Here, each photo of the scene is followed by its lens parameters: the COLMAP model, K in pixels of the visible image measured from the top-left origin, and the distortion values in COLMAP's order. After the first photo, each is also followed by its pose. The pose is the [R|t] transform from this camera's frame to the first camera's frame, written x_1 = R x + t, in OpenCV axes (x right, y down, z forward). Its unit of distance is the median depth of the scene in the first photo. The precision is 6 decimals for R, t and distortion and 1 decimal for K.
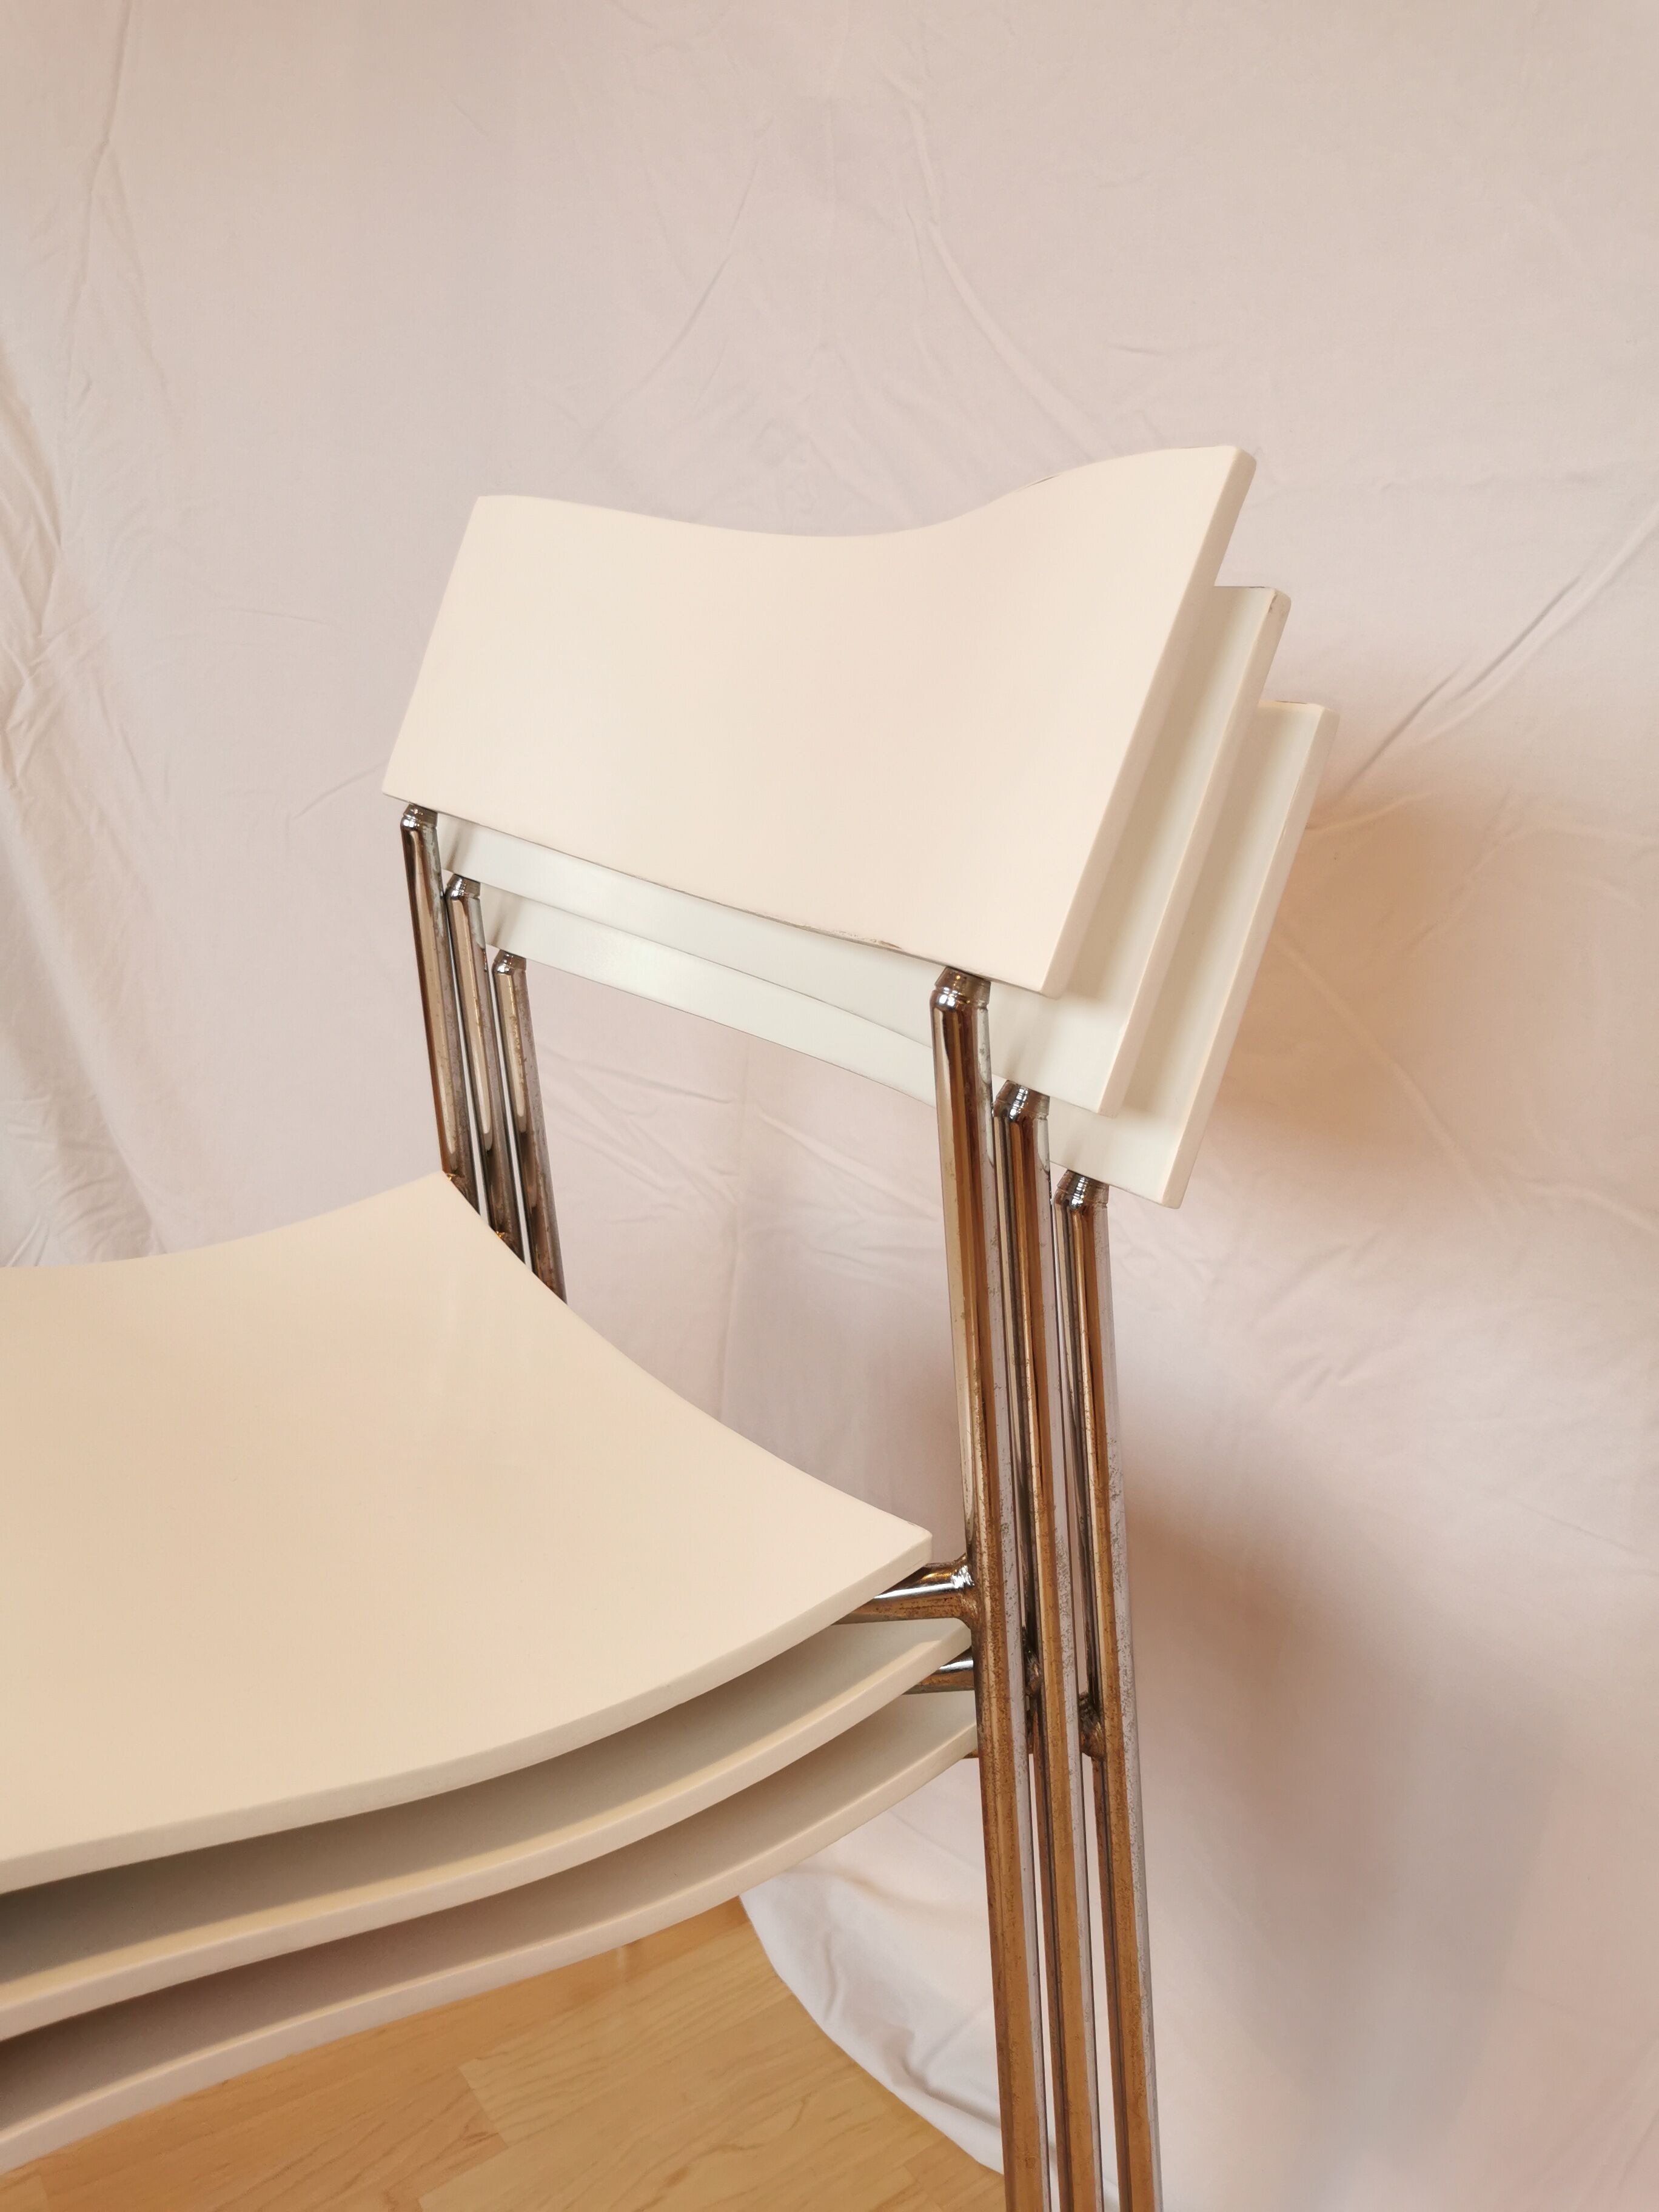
lens RADIAL K [[1755.5, 0, 807.4], [0, 1755.5, 1082.5], [0, 0, 1]] dist [0.035940, -0.023305]
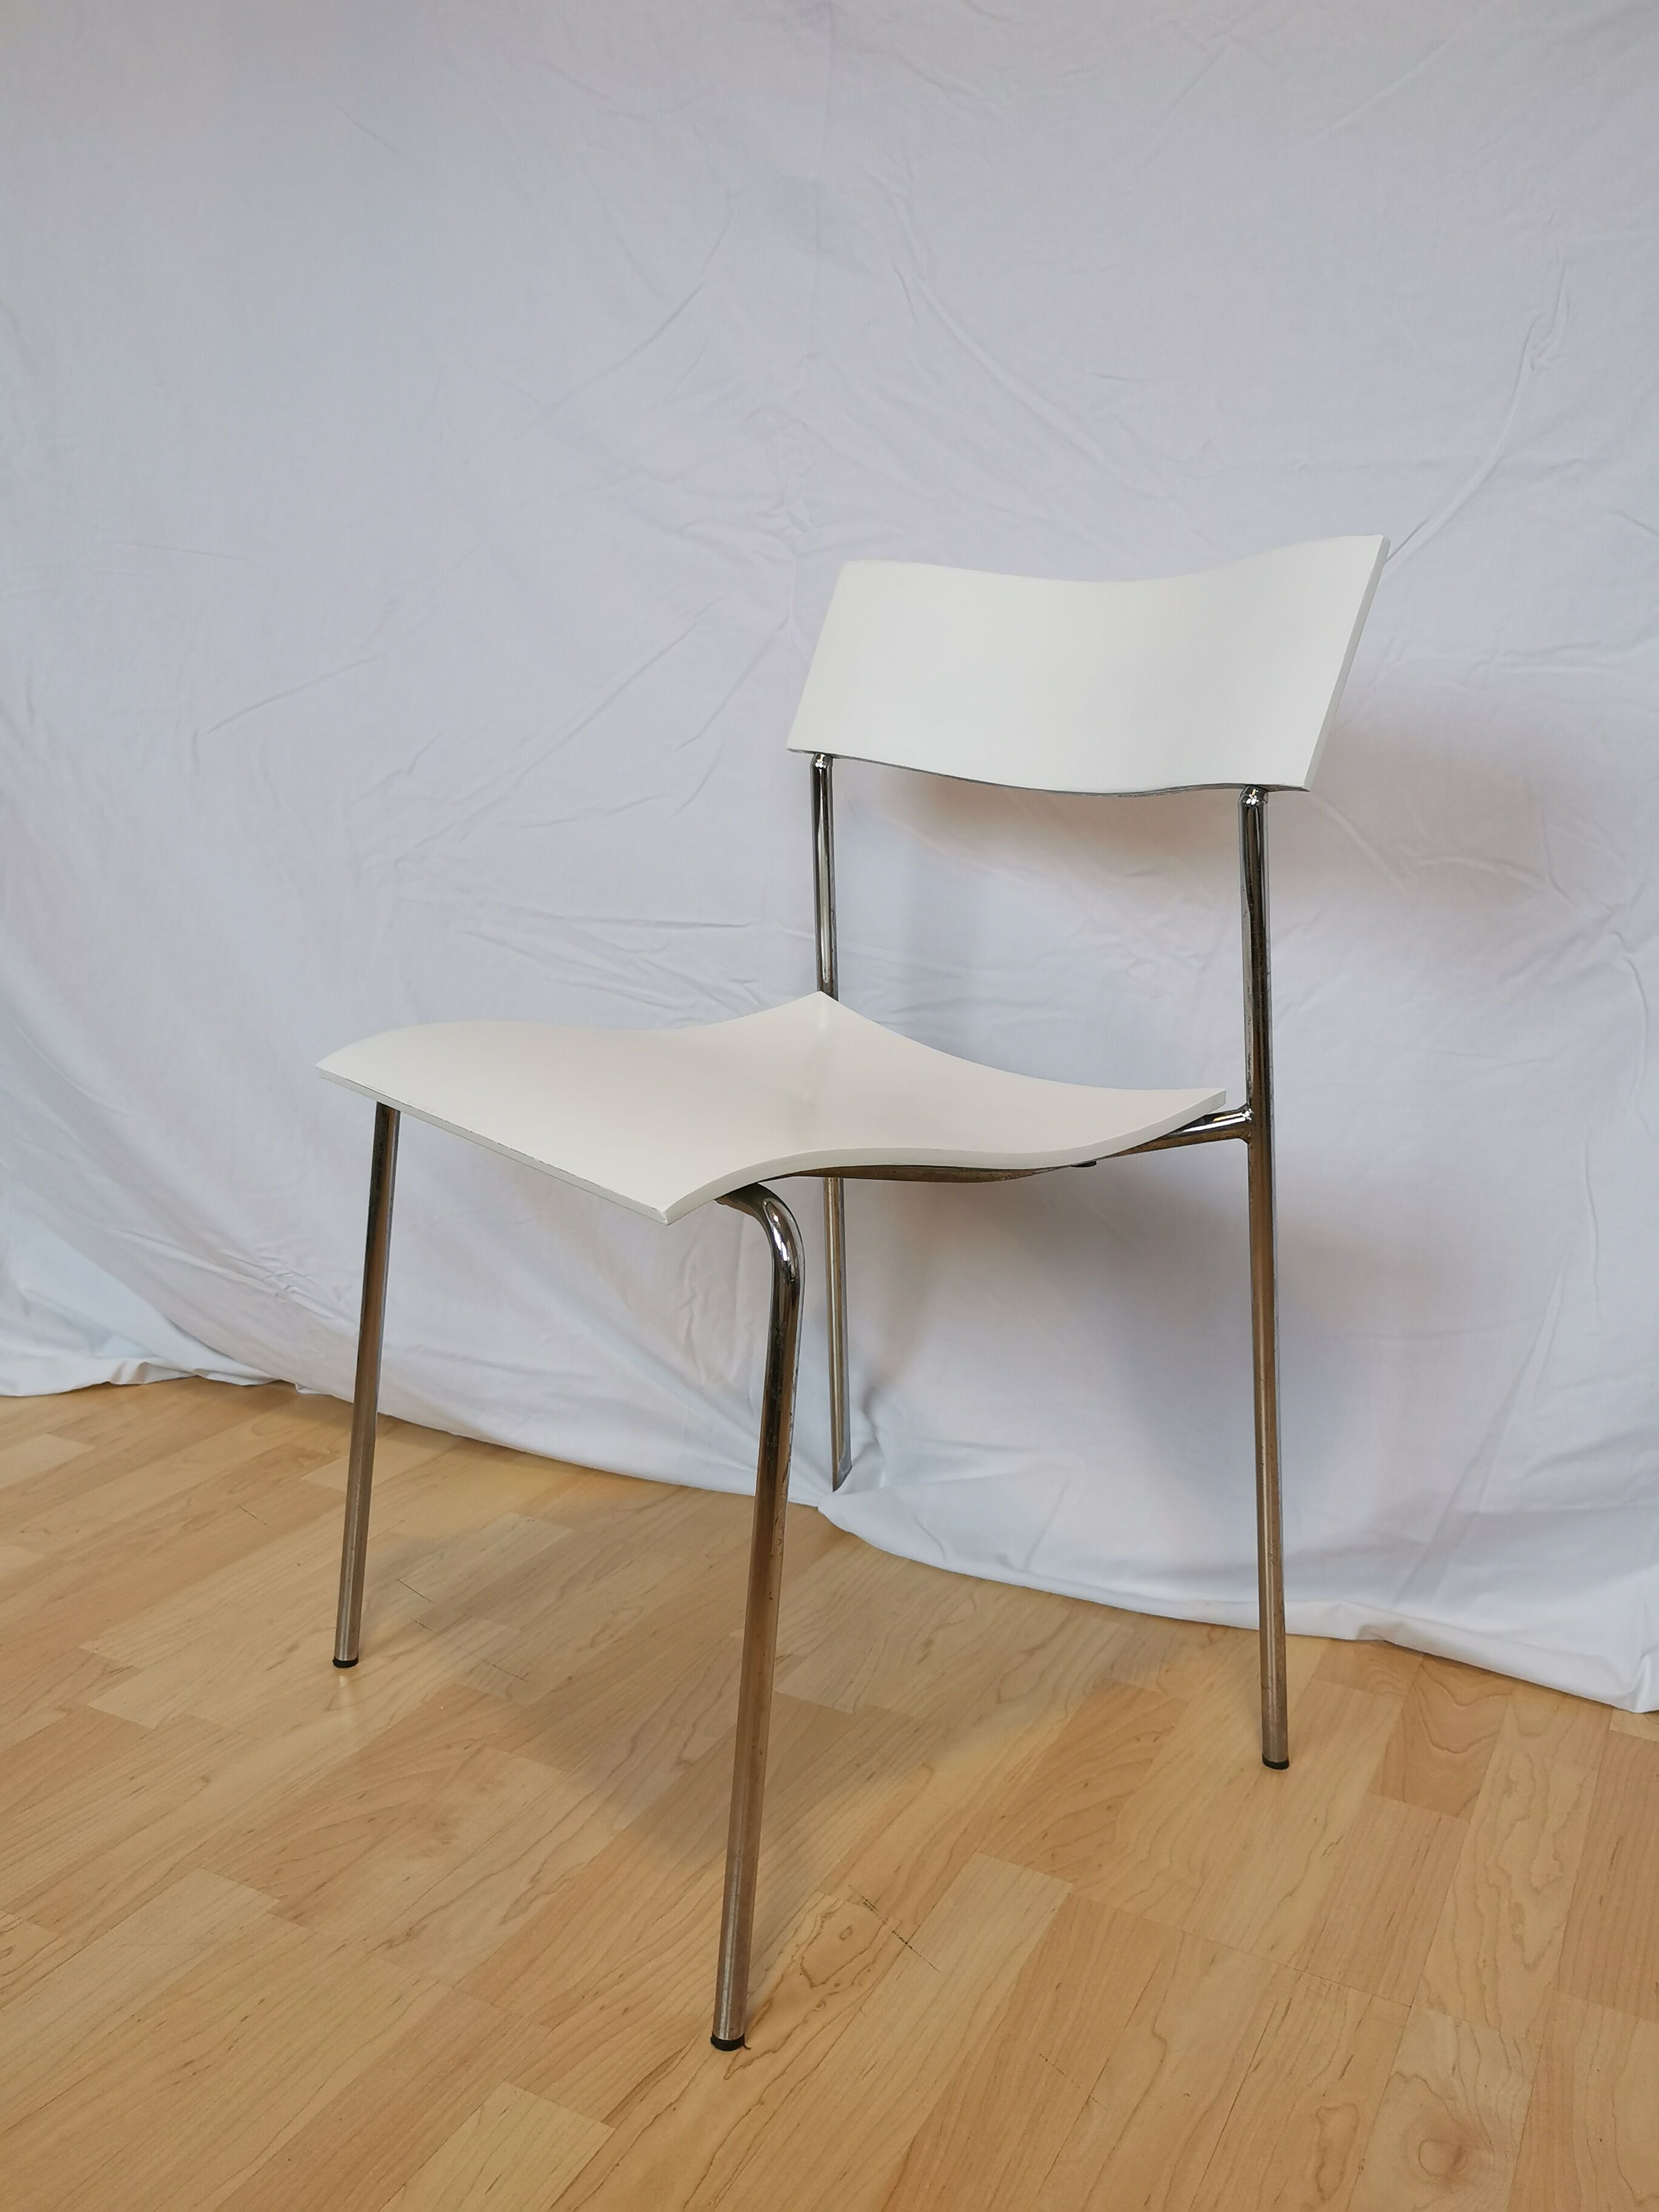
lens RADIAL K [[1938.6, 0, 821.0], [0, 1938.6, 1096.6], [0, 0, 1]] dist [0.049745, -0.053218]
pose [[0.886078, -0.078297, 0.456876, -0.792616], [0.102724, 0.994292, -0.028829, 0.220567], [-0.452011, 0.072477, 0.889063, -0.341927]]
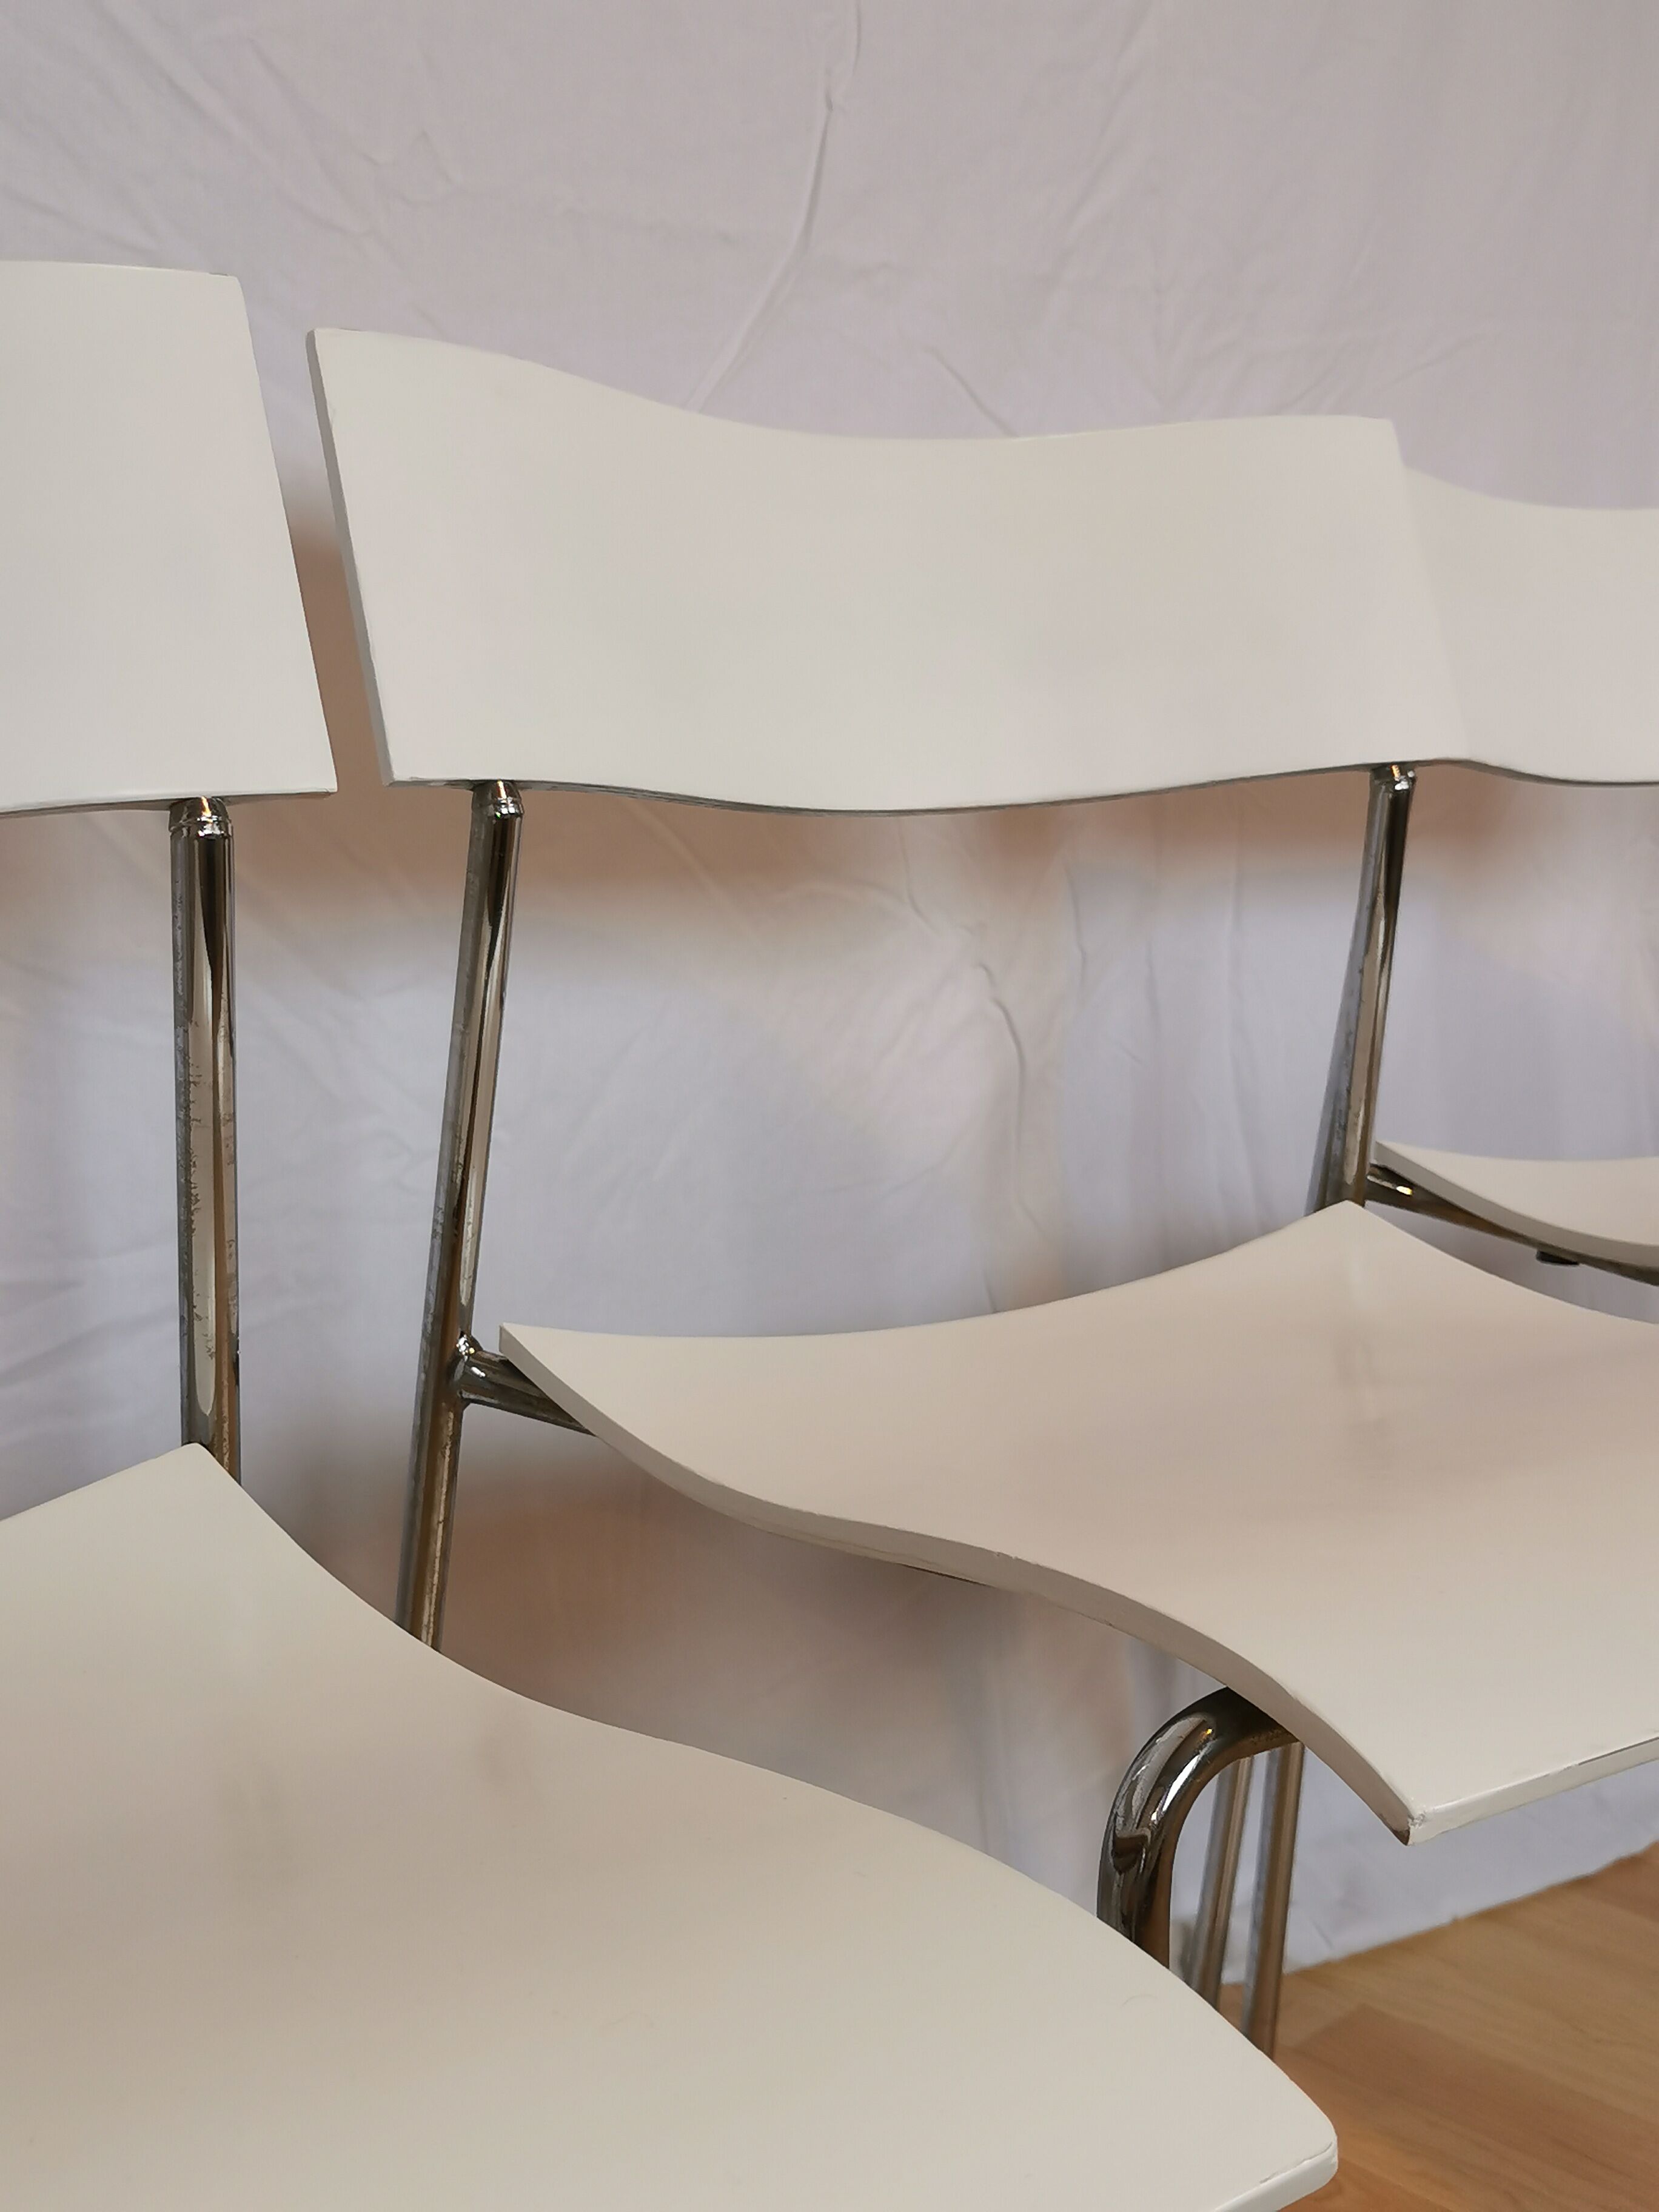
lens RADIAL K [[2626.2, 0, 818.8], [0, 2626.2, 1092.1], [0, 0, 1]] dist [0.051283, 0.000000]
pose [[-0.160705, -0.154197, 0.974883, -0.889945], [0.273865, 0.941971, 0.194137, -0.105378], [-0.948247, 0.298185, -0.109150, 0.920378]]
